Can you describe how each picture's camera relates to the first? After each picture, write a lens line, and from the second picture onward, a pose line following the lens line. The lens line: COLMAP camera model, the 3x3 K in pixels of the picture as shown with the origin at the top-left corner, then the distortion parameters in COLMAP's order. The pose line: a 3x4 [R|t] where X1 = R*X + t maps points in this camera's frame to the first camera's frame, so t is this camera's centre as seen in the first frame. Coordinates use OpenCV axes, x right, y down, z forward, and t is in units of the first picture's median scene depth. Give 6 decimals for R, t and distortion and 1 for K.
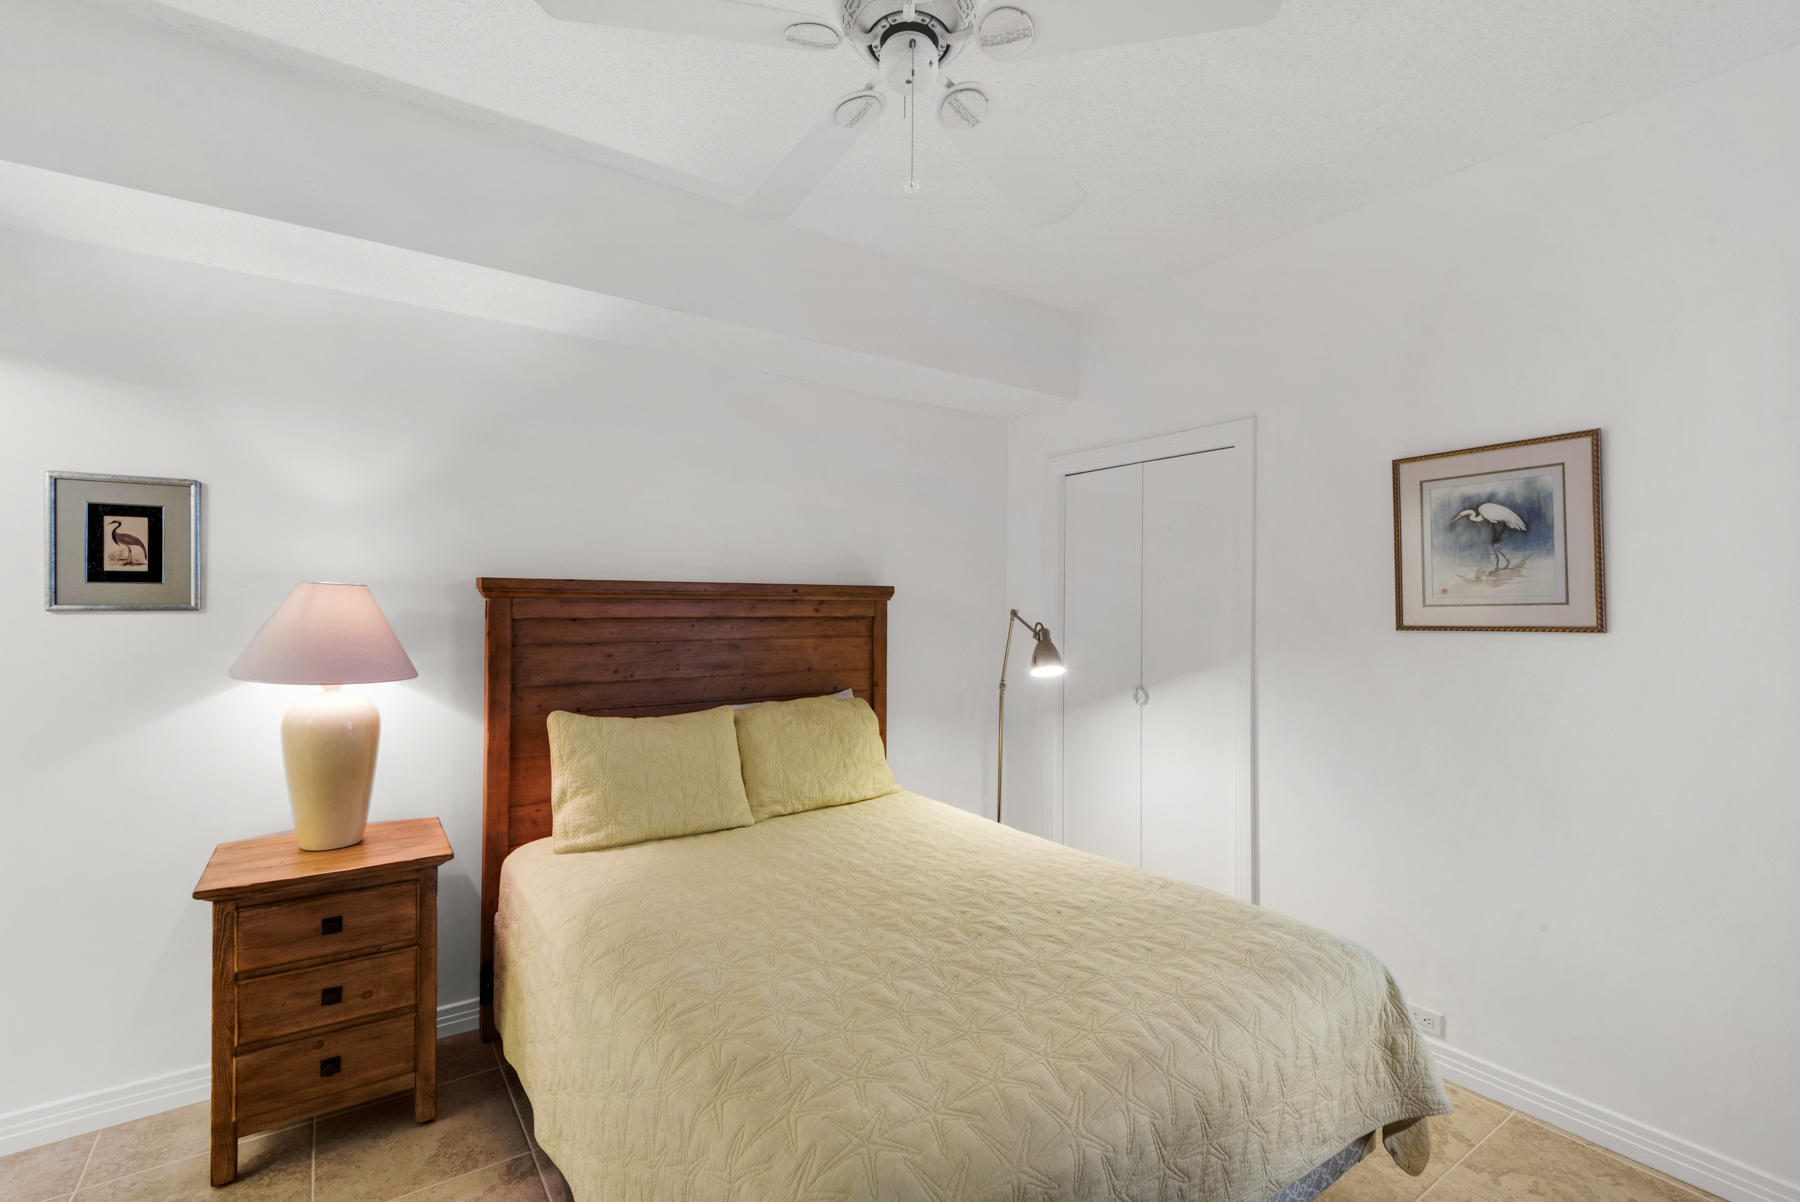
lens RADIAL K [[806.9, 0, 901.2], [0, 806.9, 604.7], [0, 0, 1]] dist [0.025383, -0.011957]
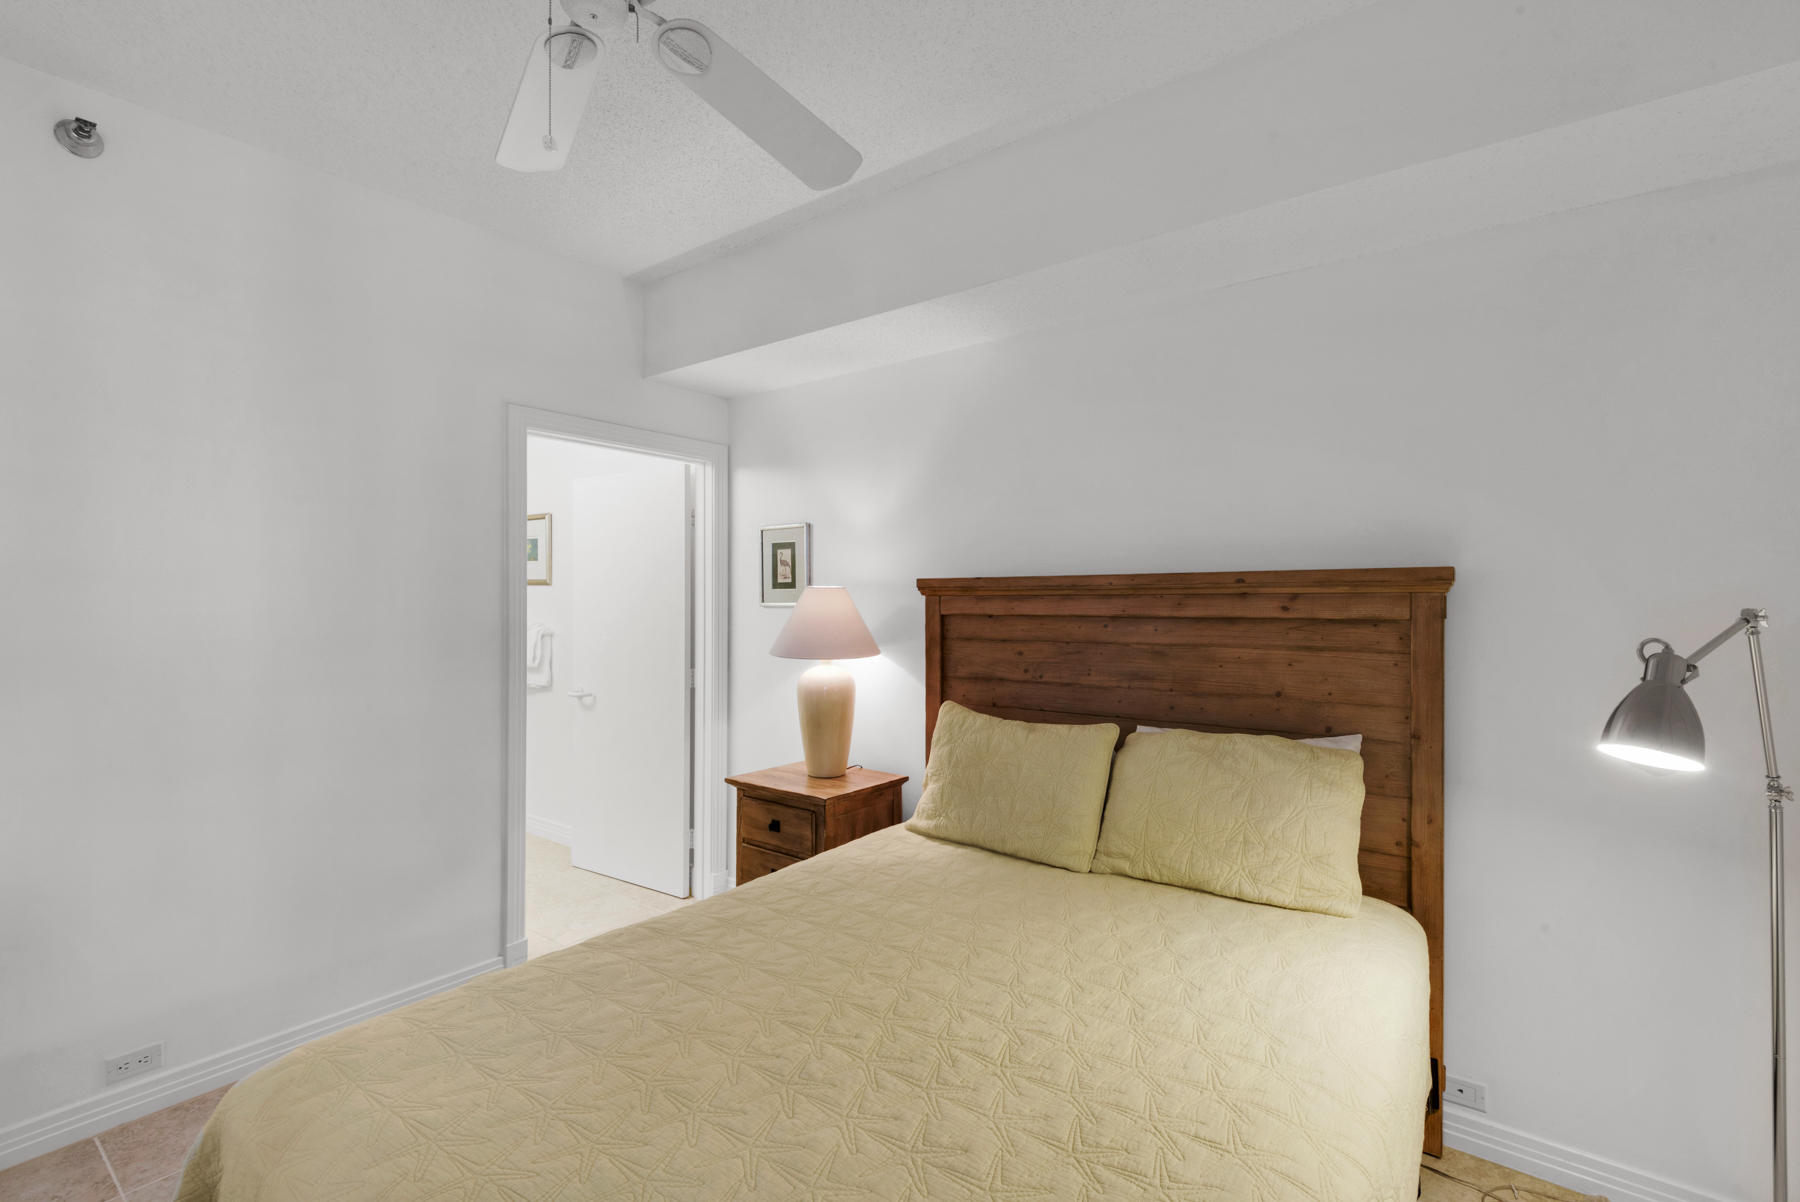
lens RADIAL K [[806.9, 0, 901.2], [0, 806.9, 604.7], [0, 0, 1]] dist [0.025383, -0.011957]
pose [[0.295539, 0.000069, -0.955331, 0.530385], [0.002266, 0.999997, 0.000774, 0.002810], [0.955328, -0.002394, 0.295538, 0.579564]]
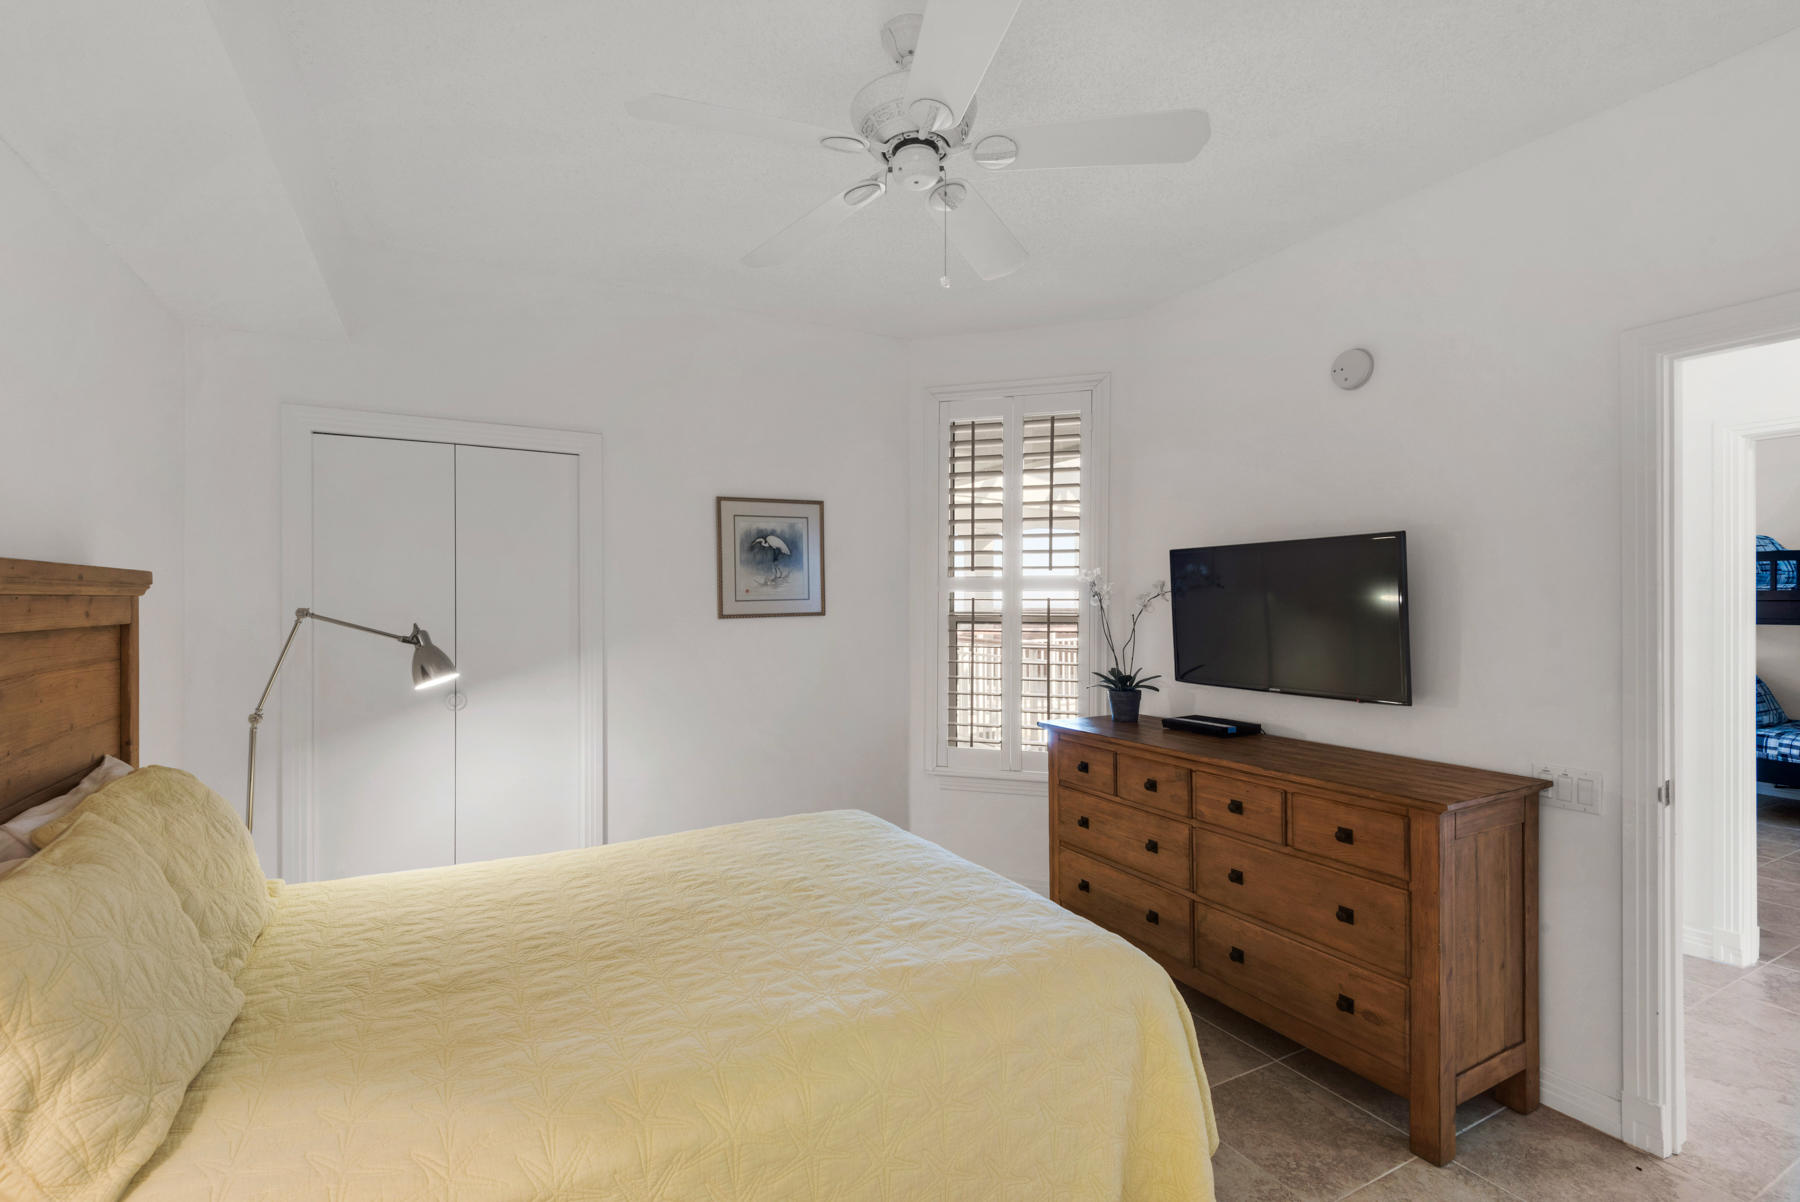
lens RADIAL K [[806.9, 0, 901.2], [0, 806.9, 604.7], [0, 0, 1]] dist [0.025383, -0.011957]
pose [[0.118621, -0.010507, 0.992884, -0.674974], [-0.001172, 0.999942, 0.010722, -0.006905], [-0.992939, -0.002435, 0.118602, 0.477971]]
